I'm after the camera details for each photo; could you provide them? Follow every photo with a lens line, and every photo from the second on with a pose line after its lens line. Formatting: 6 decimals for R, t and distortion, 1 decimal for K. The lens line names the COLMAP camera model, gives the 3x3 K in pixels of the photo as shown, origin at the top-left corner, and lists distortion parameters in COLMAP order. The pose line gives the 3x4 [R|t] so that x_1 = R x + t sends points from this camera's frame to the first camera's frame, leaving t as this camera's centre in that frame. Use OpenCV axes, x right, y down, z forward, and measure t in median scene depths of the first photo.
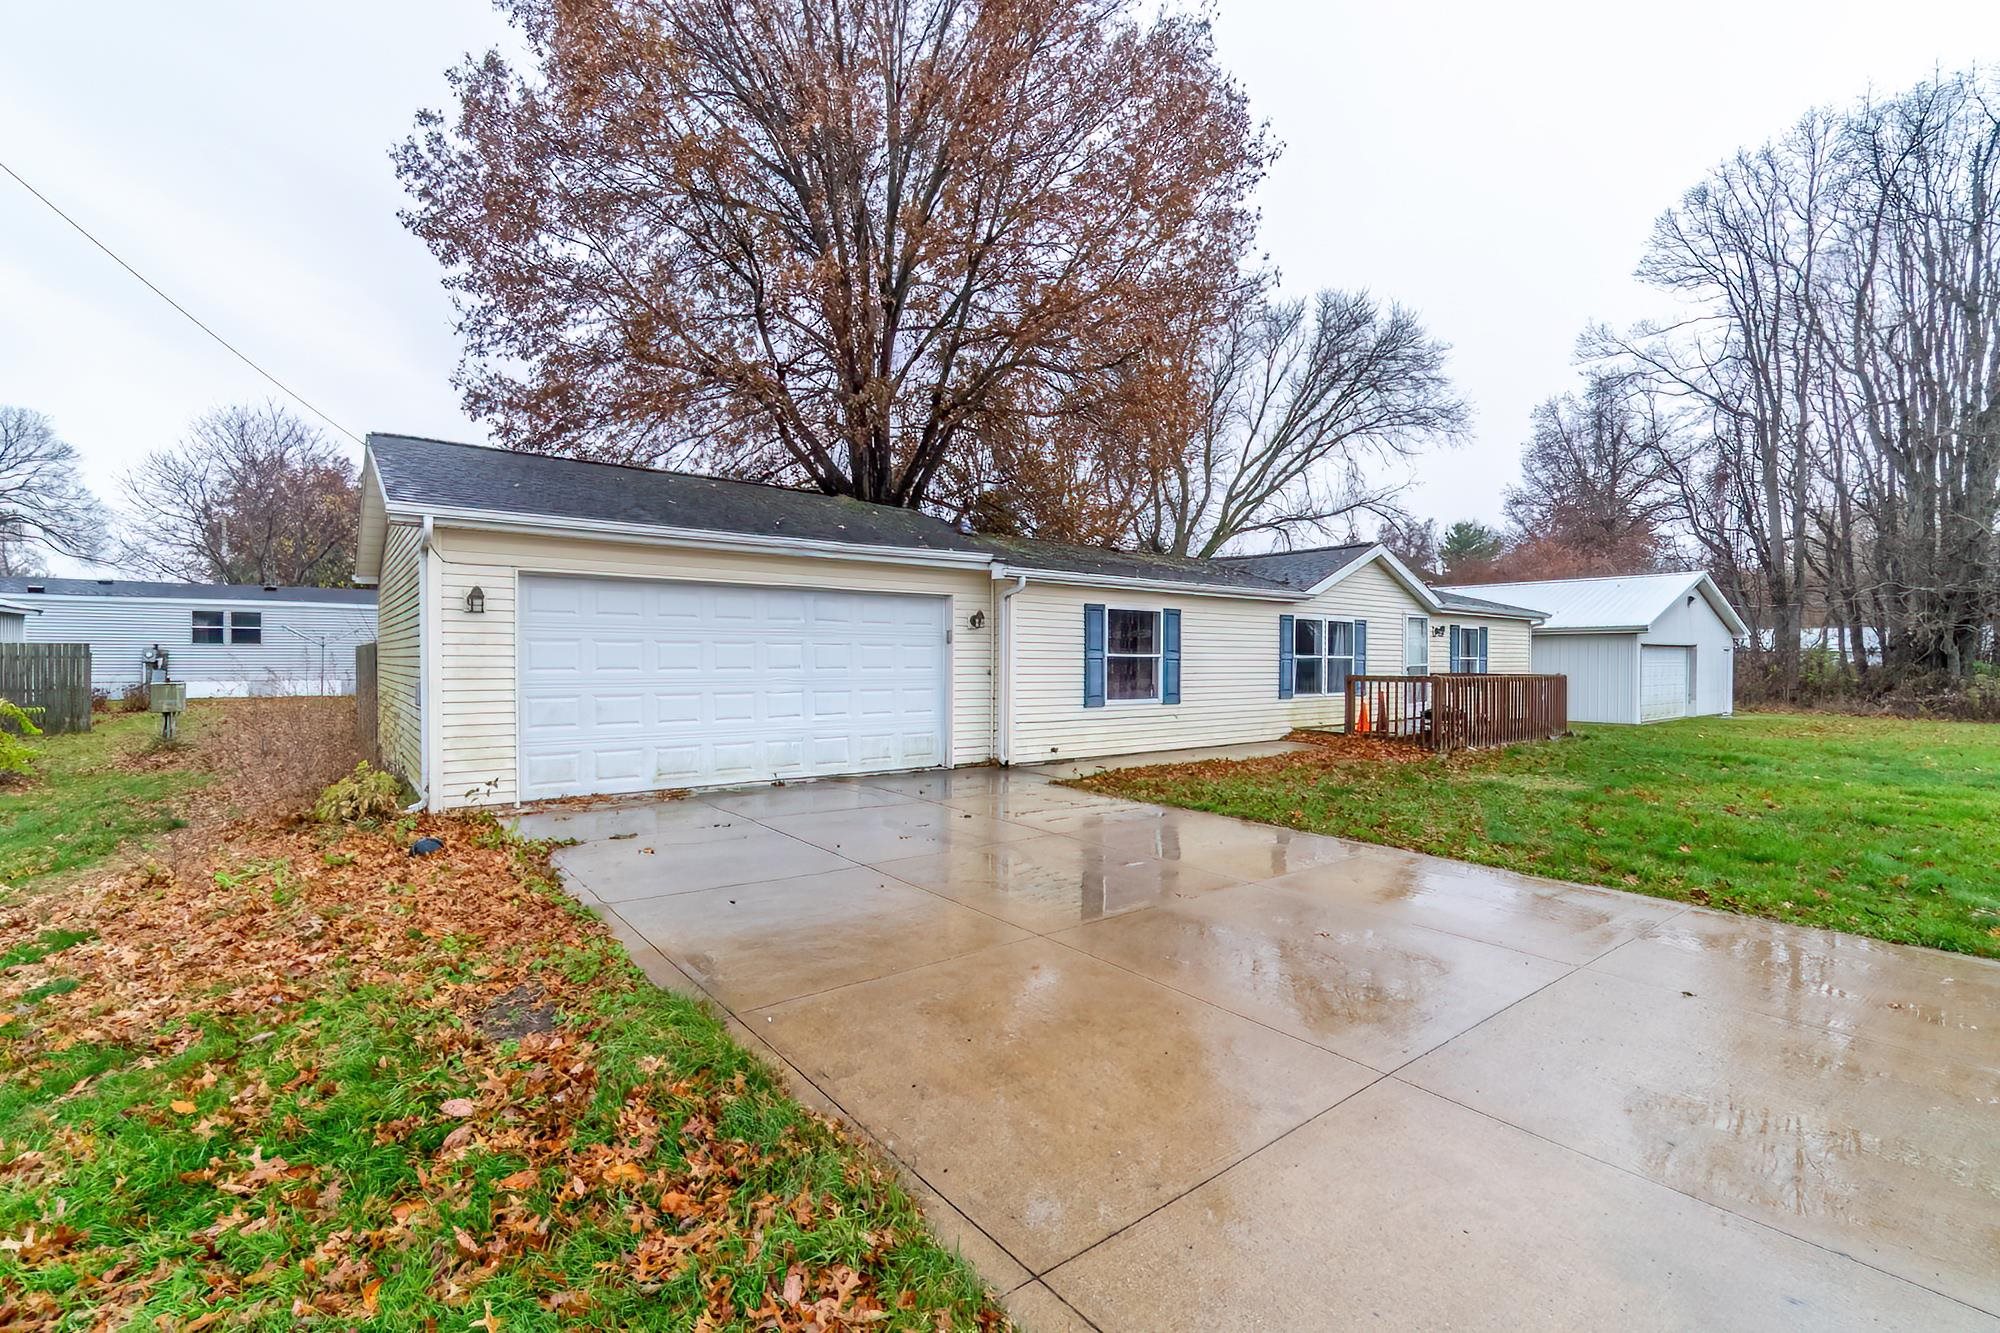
lens RADIAL K [[877.6, 0, 1003.3], [0, 877.6, 665.0], [0, 0, 1]] dist [-0.004218, 0.001269]
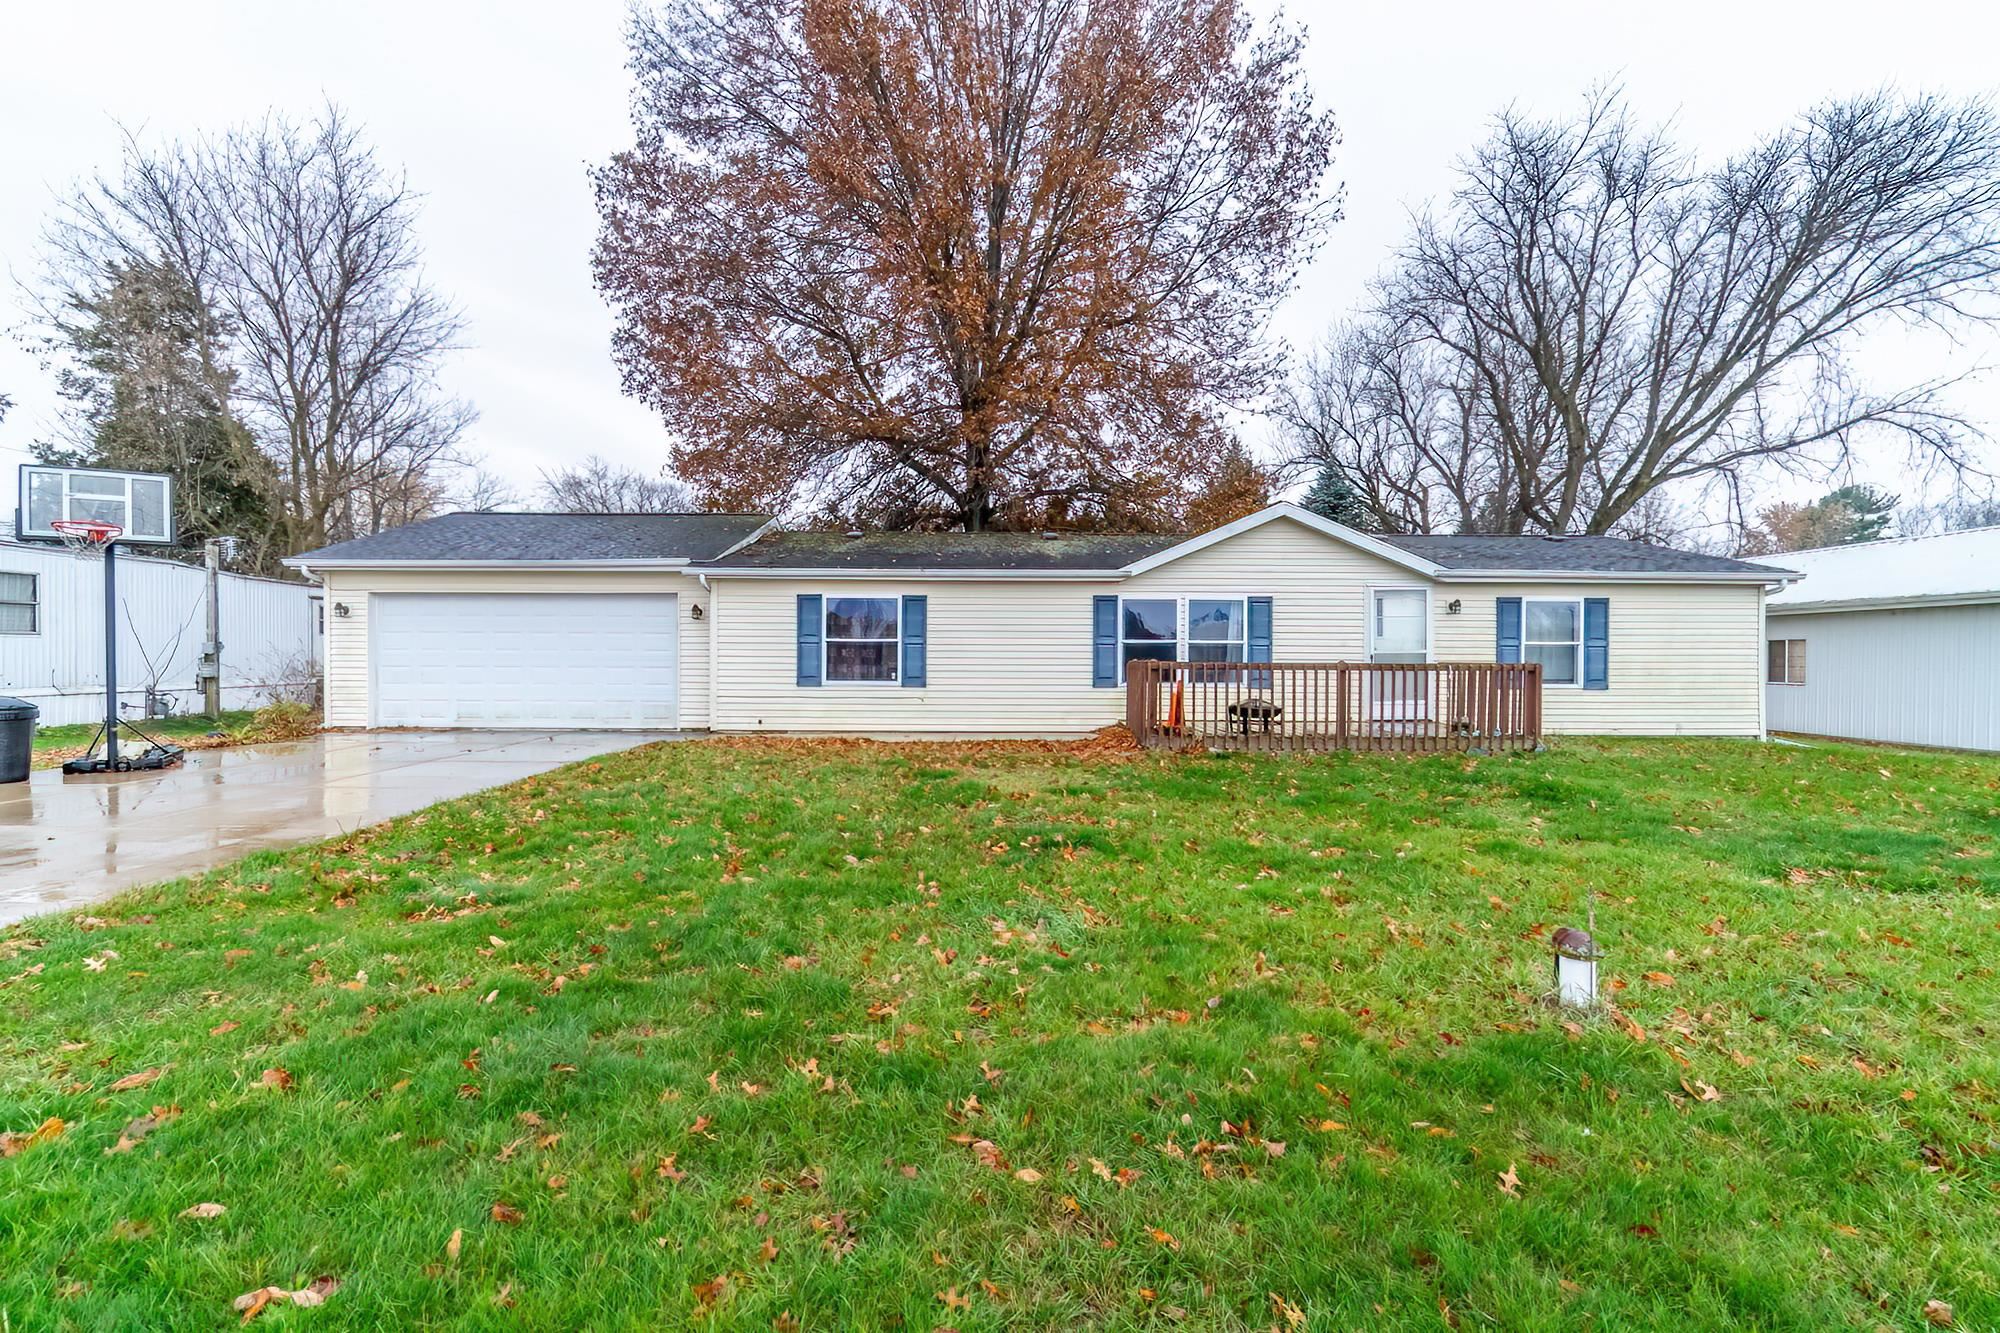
lens RADIAL K [[877.6, 0, 1003.0], [0, 877.6, 664.3], [0, 0, 1]] dist [-0.004218, 0.001269]
pose [[0.807013, 0.006440, -0.590498, 0.893465], [-0.002701, 0.999970, 0.007215, 0.009652], [0.590527, -0.004228, 0.807007, 0.218395]]
